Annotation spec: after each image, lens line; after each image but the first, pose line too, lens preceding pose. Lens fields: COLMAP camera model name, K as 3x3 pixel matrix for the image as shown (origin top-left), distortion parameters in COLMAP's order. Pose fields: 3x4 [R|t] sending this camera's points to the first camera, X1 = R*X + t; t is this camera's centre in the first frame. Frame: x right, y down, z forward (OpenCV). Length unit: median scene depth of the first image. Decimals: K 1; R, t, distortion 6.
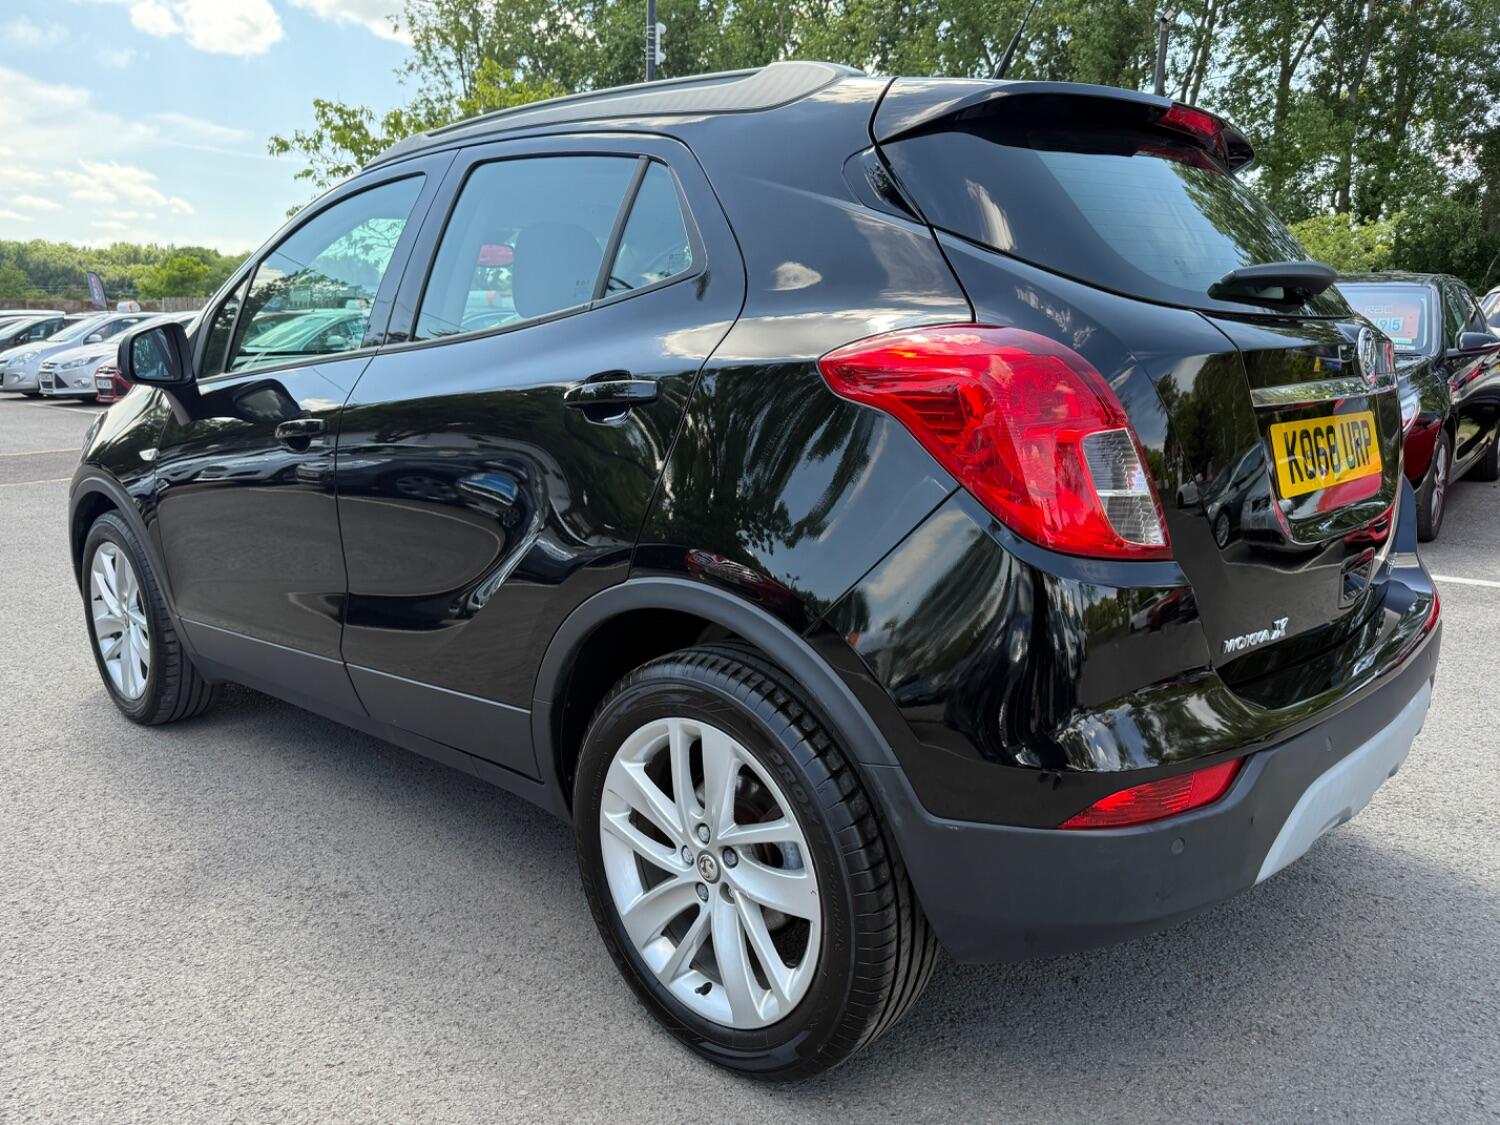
lens RADIAL K [[1106.7, 0, 749.2], [0, 1106.7, 570.9], [0, 0, 1]] dist [-0.002440, -0.000824]
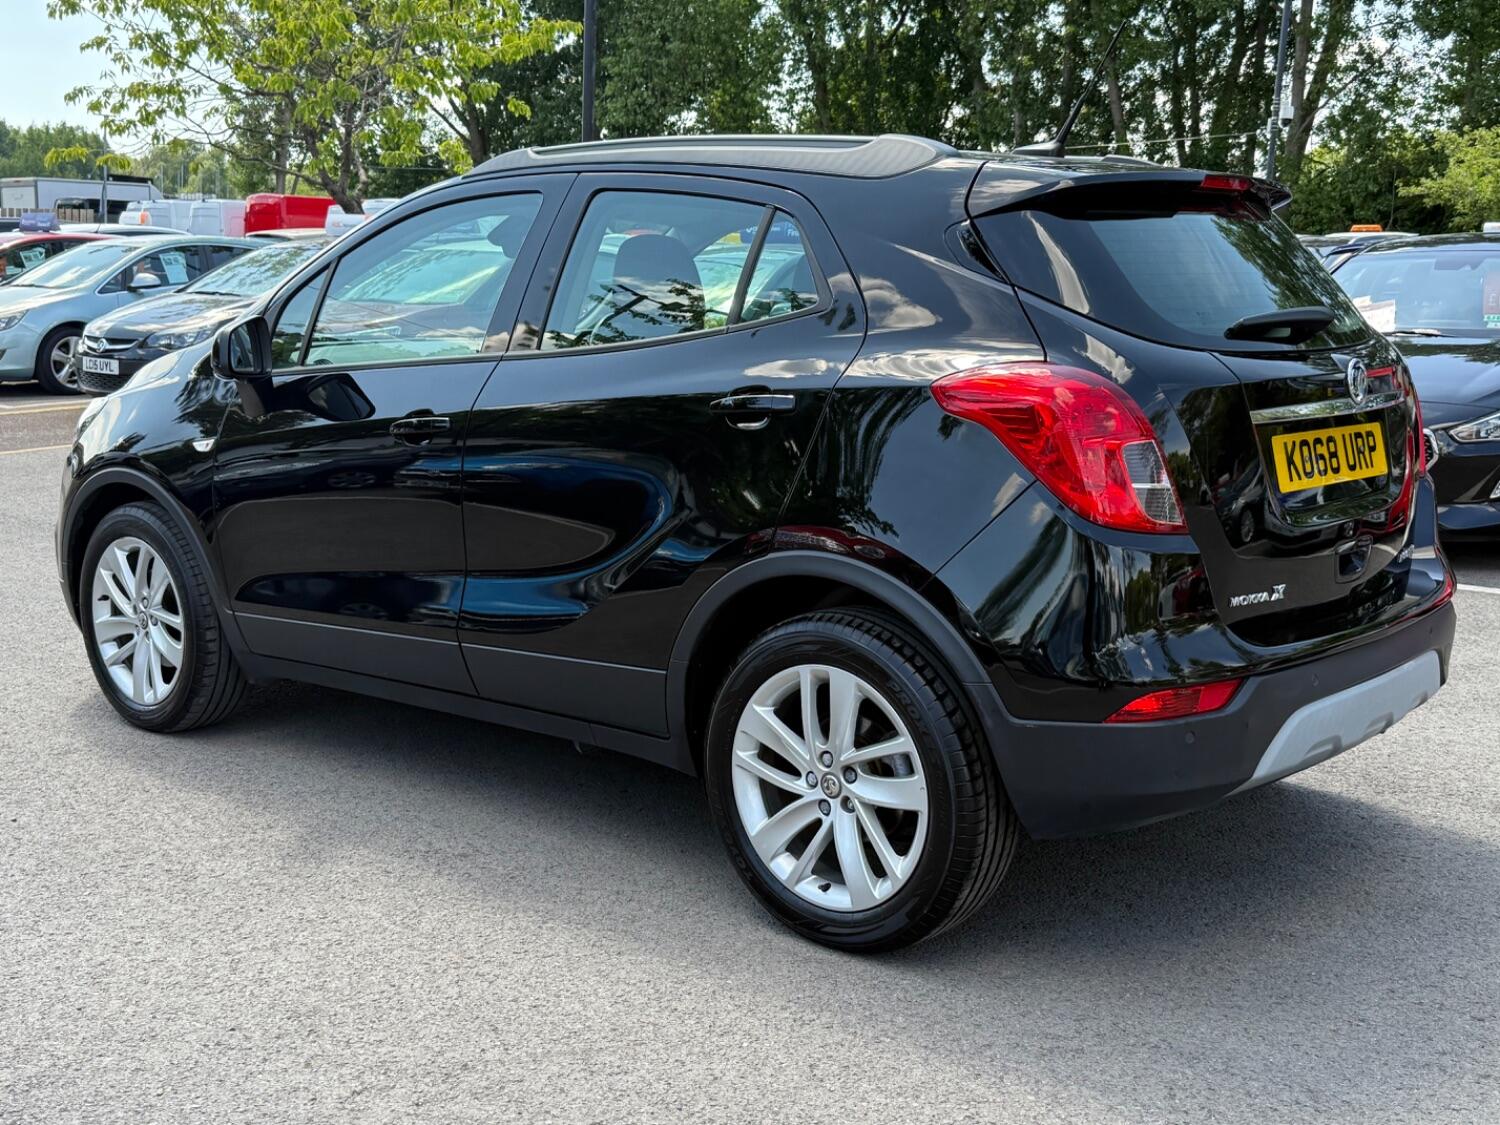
lens RADIAL K [[1588.7, 0, 751.8], [0, 1588.7, 586.2], [0, 0, 1]] dist [0.106114, -0.163906]
pose [[0.999567, 0.006640, 0.028652, -0.182630], [-0.006161, 0.999841, -0.016750, 0.074648], [-0.028759, 0.016566, 0.999449, -0.813985]]
